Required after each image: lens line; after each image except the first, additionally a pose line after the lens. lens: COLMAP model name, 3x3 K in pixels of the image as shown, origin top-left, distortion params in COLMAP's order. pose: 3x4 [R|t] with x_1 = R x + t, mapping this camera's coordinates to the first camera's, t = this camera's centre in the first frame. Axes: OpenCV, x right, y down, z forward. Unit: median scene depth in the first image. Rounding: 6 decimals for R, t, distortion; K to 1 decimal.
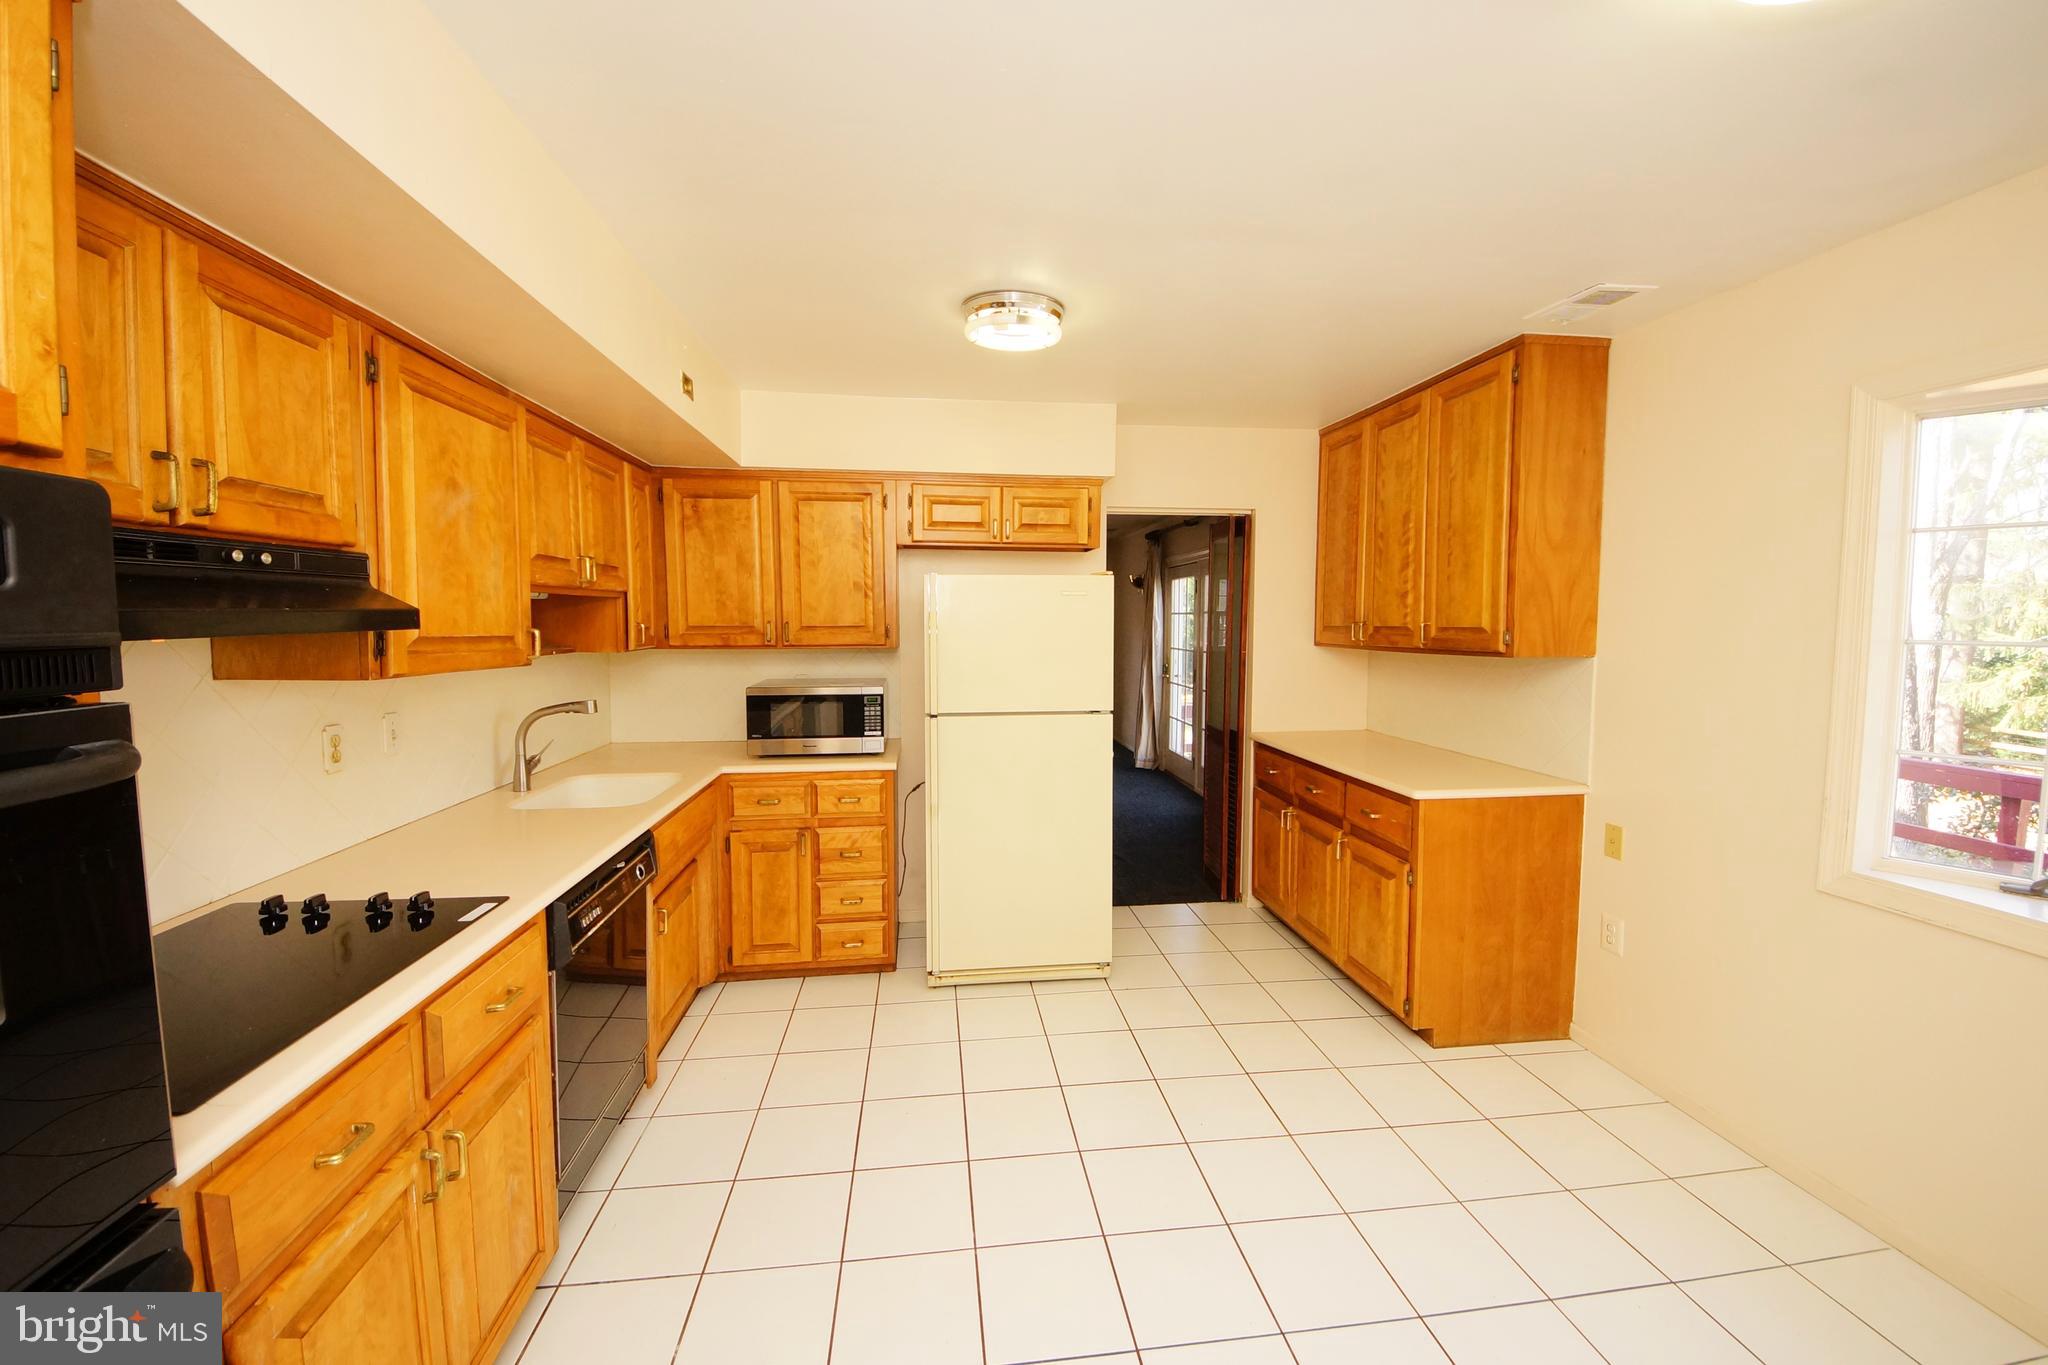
lens RADIAL K [[787.2, 0, 1025.2], [0, 787.2, 675.9], [0, 0, 1]] dist [0.042992, -0.032701]
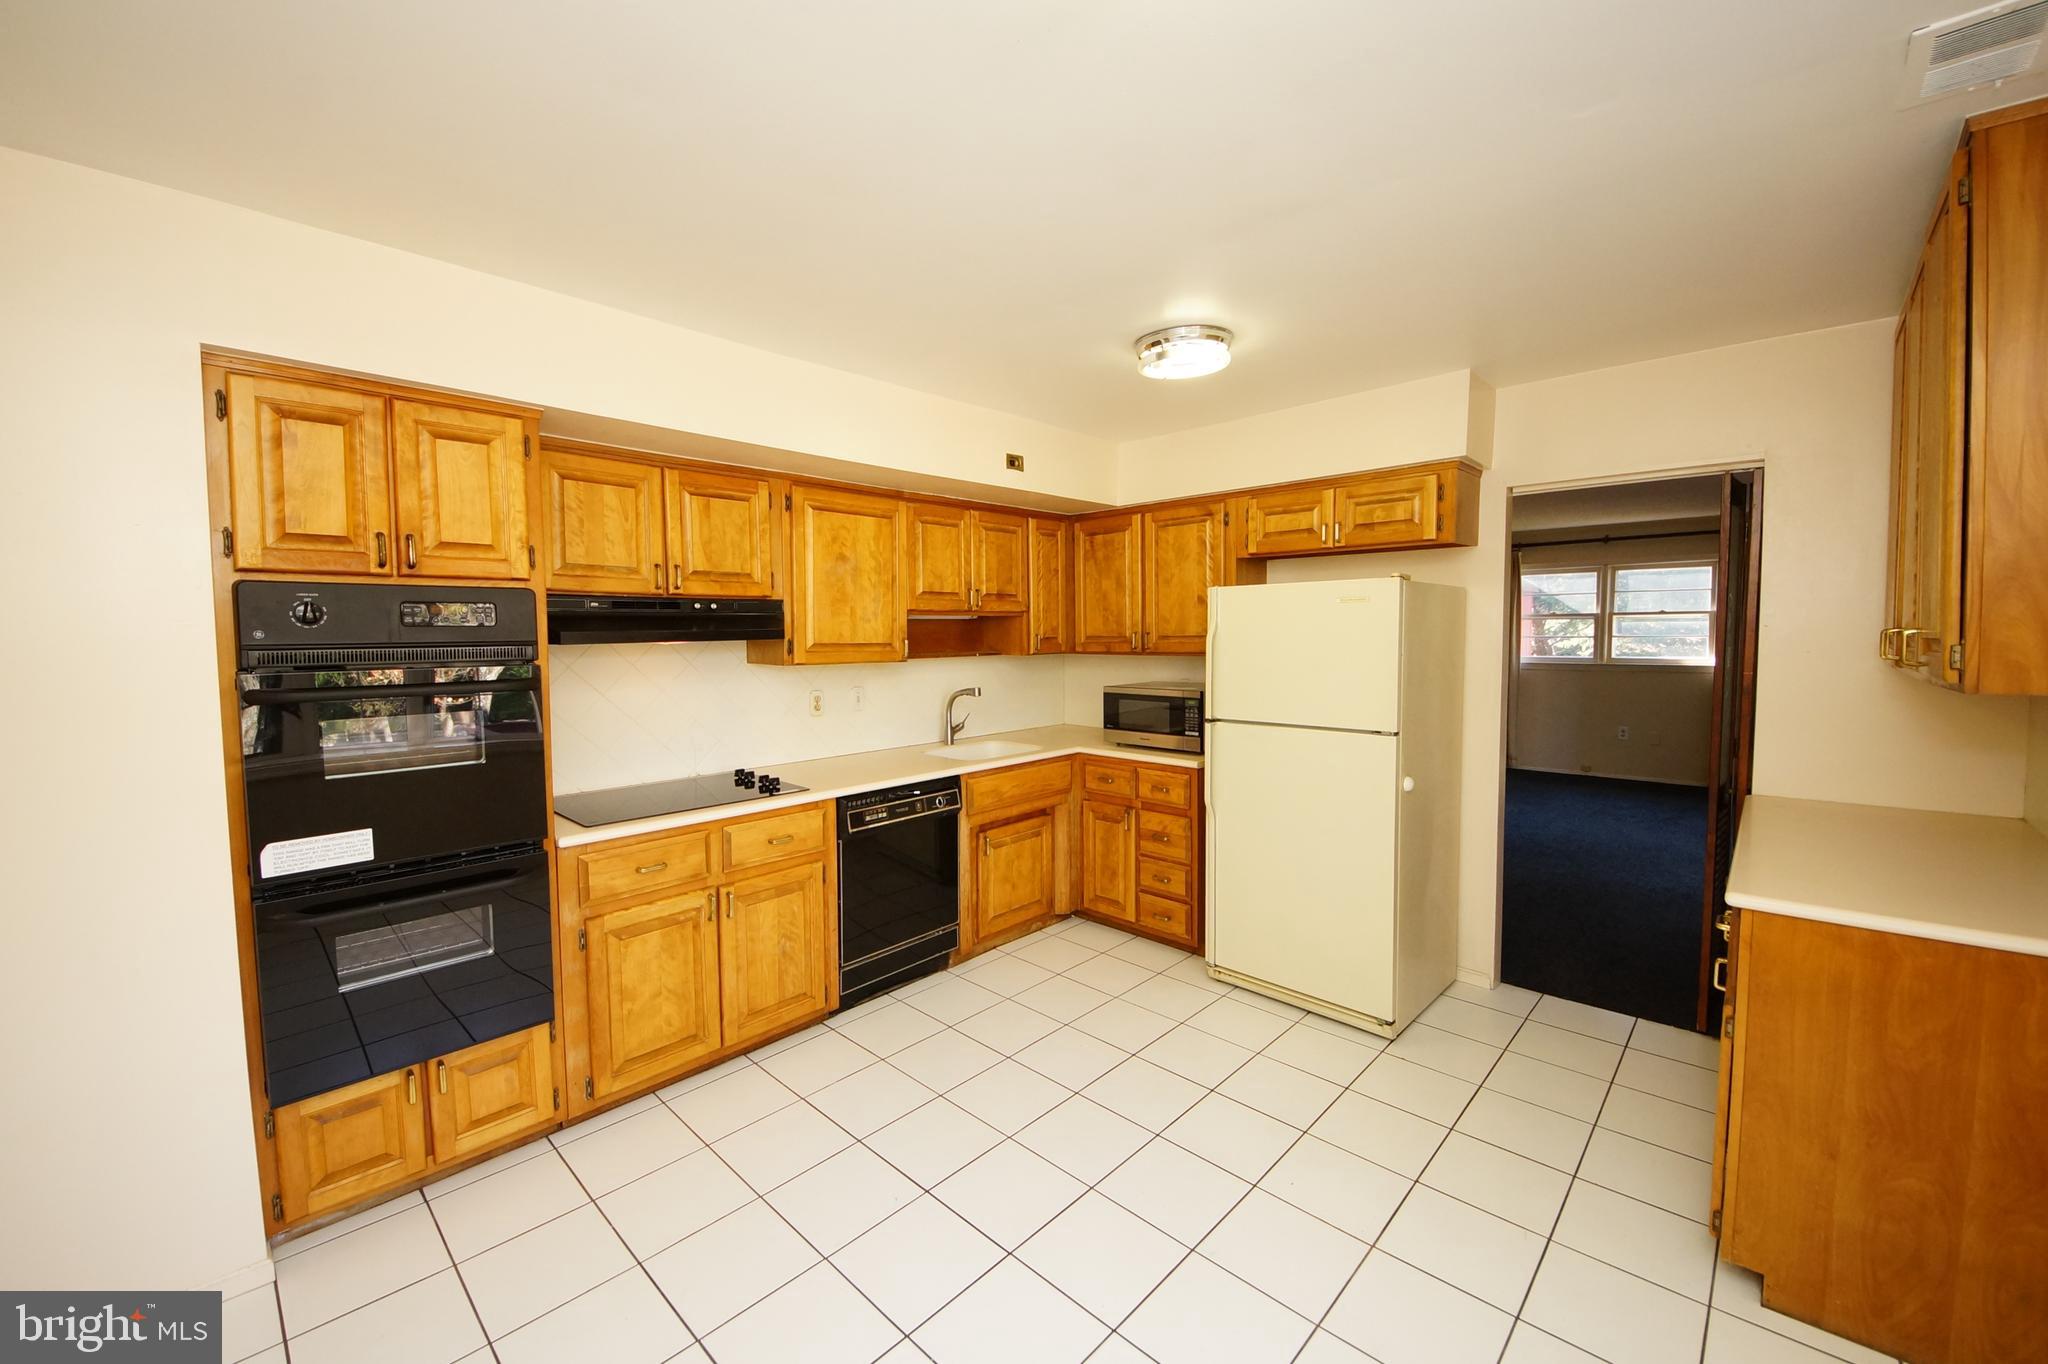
lens RADIAL K [[787.2, 0, 1025.2], [0, 787.2, 675.4], [0, 0, 1]] dist [0.042992, -0.032701]
pose [[0.633390, 0.037010, -0.772947, 0.550955], [-0.045684, 0.998902, 0.010394, -0.009429], [0.772483, 0.028728, 0.634385, 0.132931]]
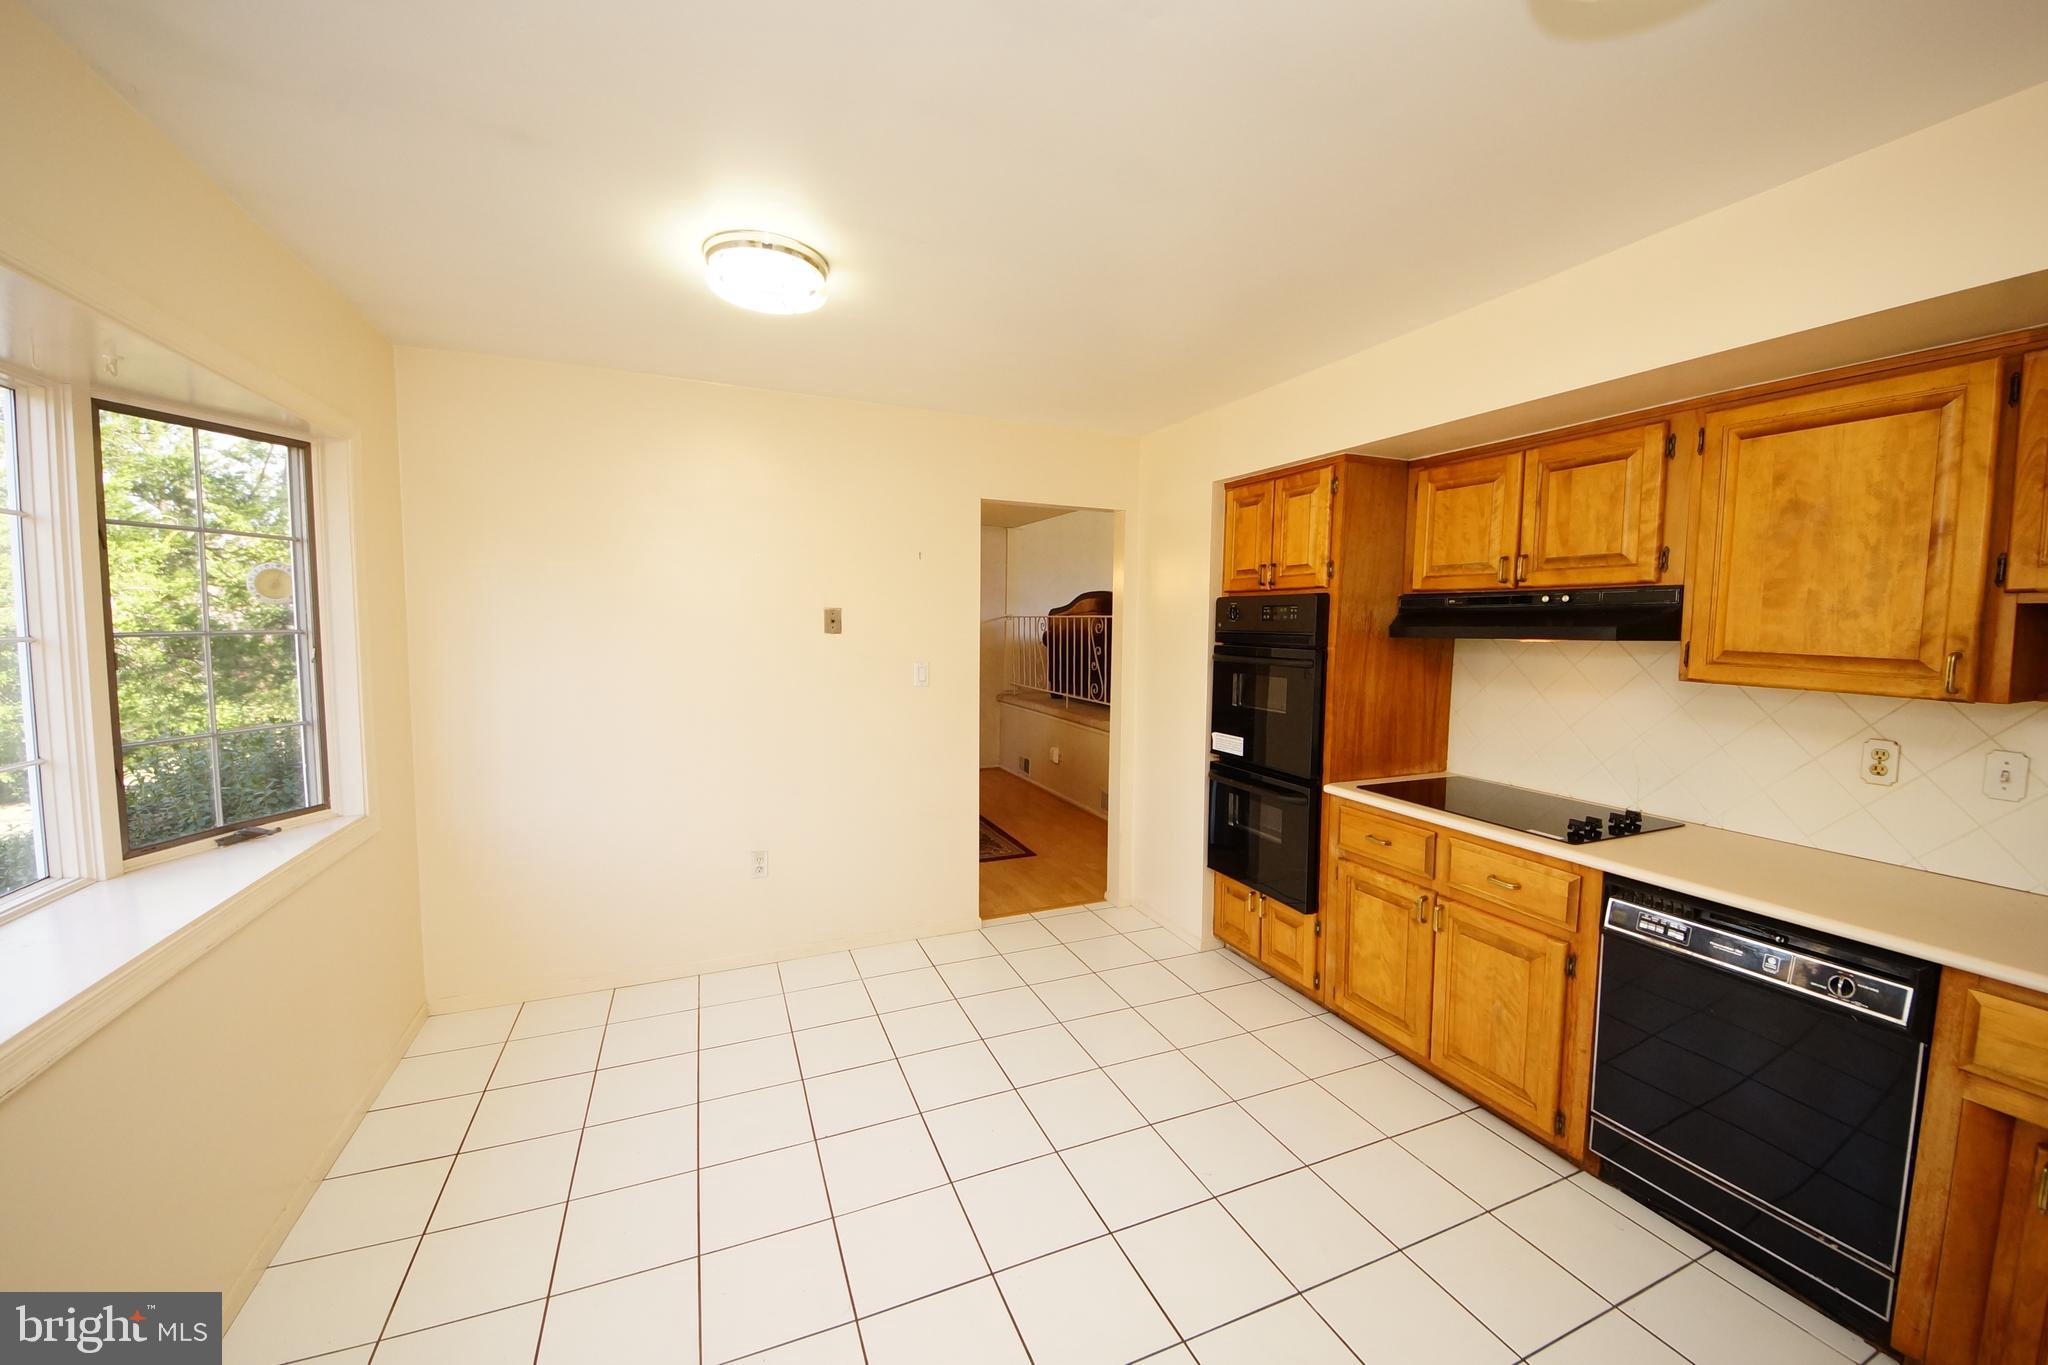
lens RADIAL K [[770.8, 0, 1022.3], [0, 770.8, 680.7], [0, 0, 1]] dist [0.014142, -0.017013]
pose [[-0.963190, 0.006777, -0.268737, 0.310263], [-0.033246, 0.989005, 0.144097, -0.077894], [0.266759, 0.147727, -0.952374, 1.051422]]
